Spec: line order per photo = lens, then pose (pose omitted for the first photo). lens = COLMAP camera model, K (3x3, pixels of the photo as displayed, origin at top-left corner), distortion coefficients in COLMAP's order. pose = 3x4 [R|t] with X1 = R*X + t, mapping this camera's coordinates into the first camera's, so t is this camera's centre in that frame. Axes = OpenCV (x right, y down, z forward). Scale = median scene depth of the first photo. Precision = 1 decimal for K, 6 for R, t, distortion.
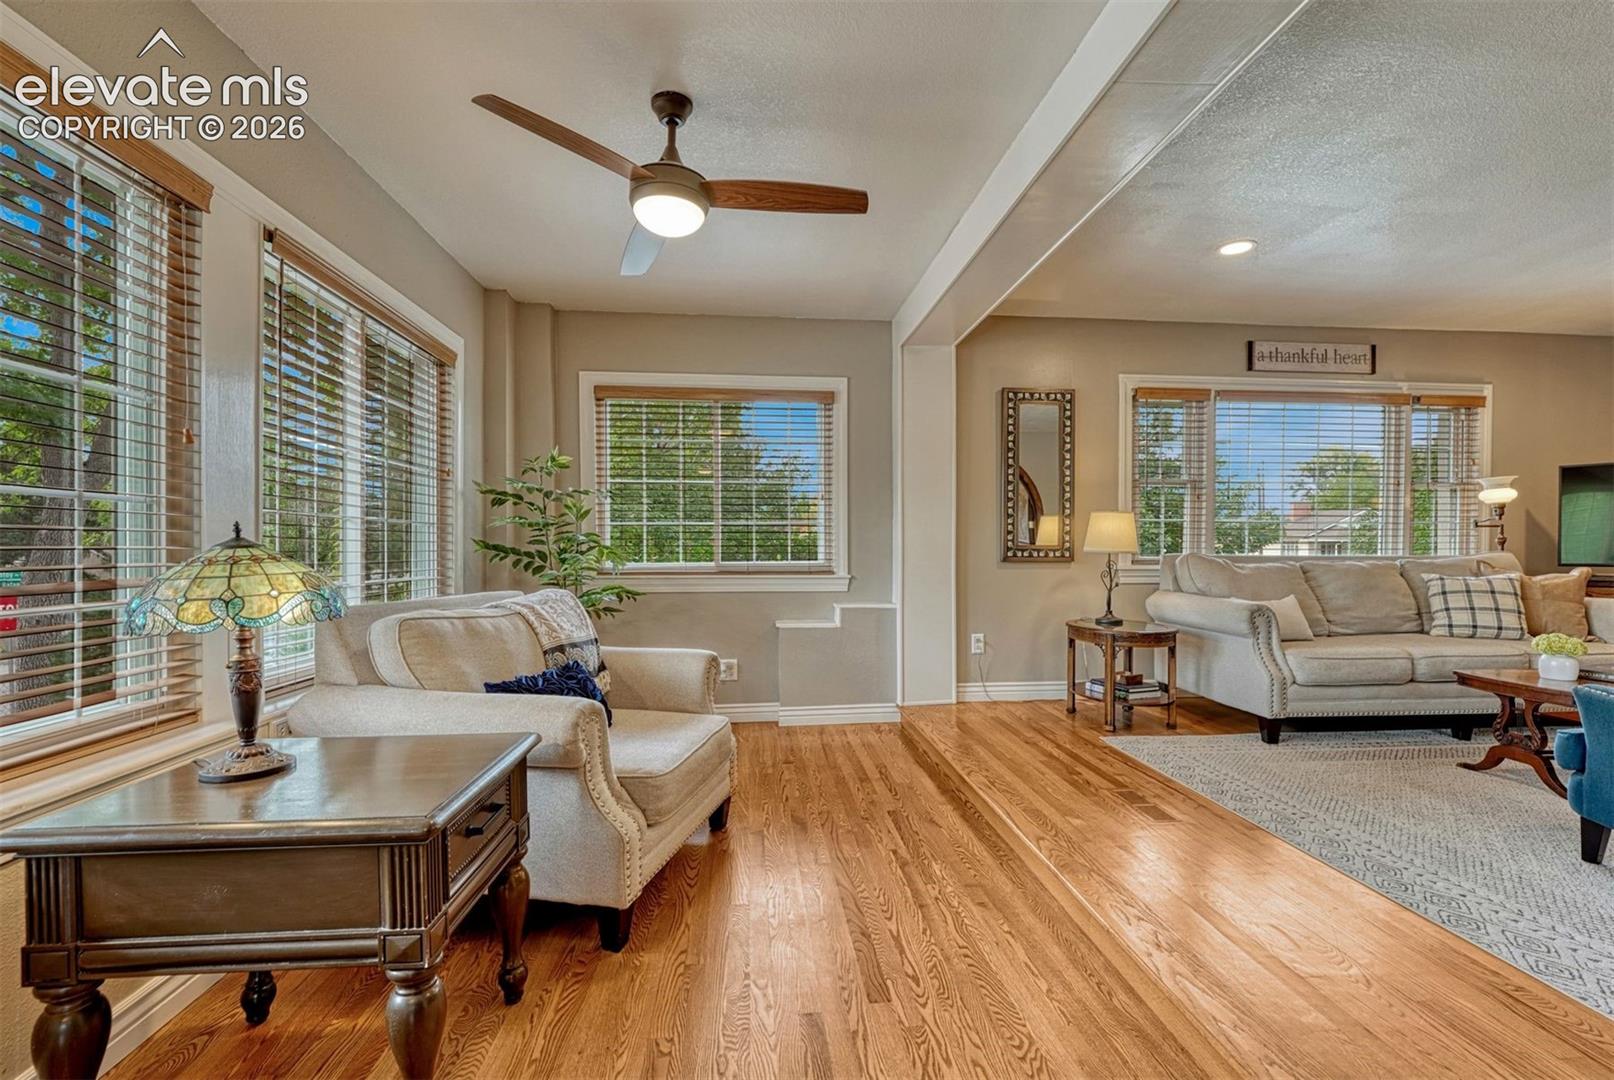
lens RADIAL K [[680.3, 0, 805.7], [0, 680.3, 550.8], [0, 0, 1]] dist [-0.007799, -0.000324]
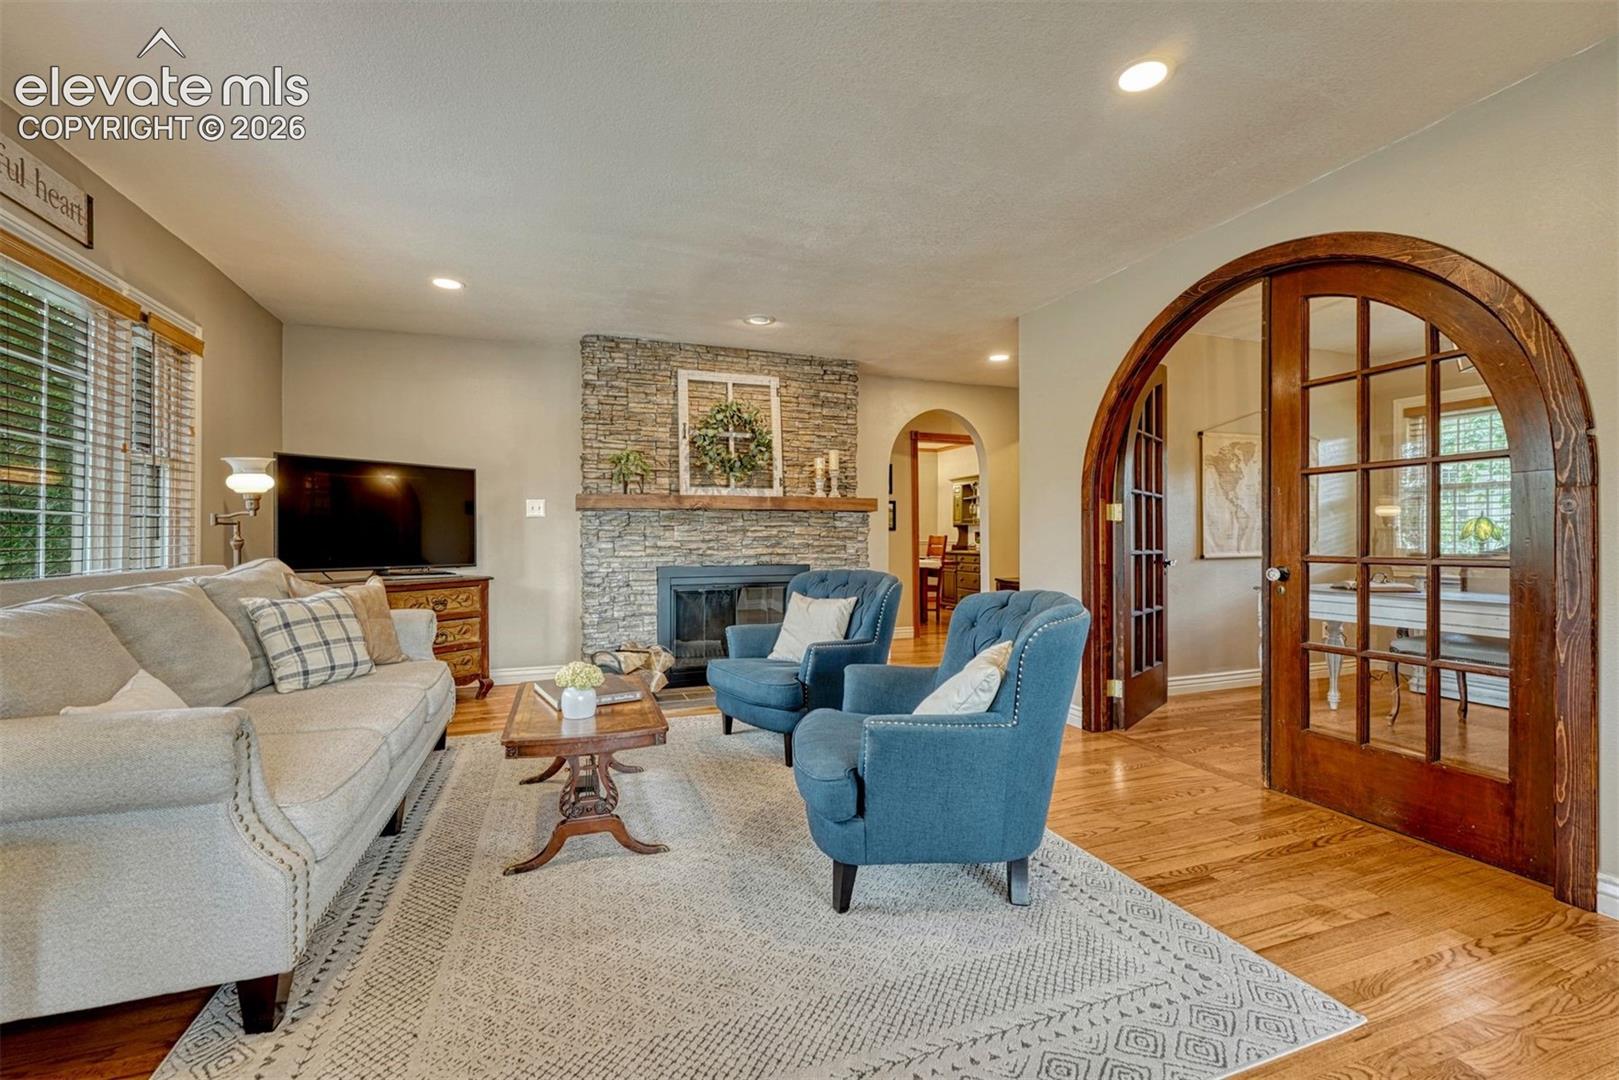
lens RADIAL K [[682.4, 0, 820.6], [0, 682.4, 541.4], [0, 0, 1]] dist [-0.007799, -0.000324]
pose [[-0.279961, -0.004767, 0.960000, 0.157292], [0.002901, 0.999979, 0.005812, -0.023005], [-0.960007, 0.004412, -0.279941, 0.690347]]
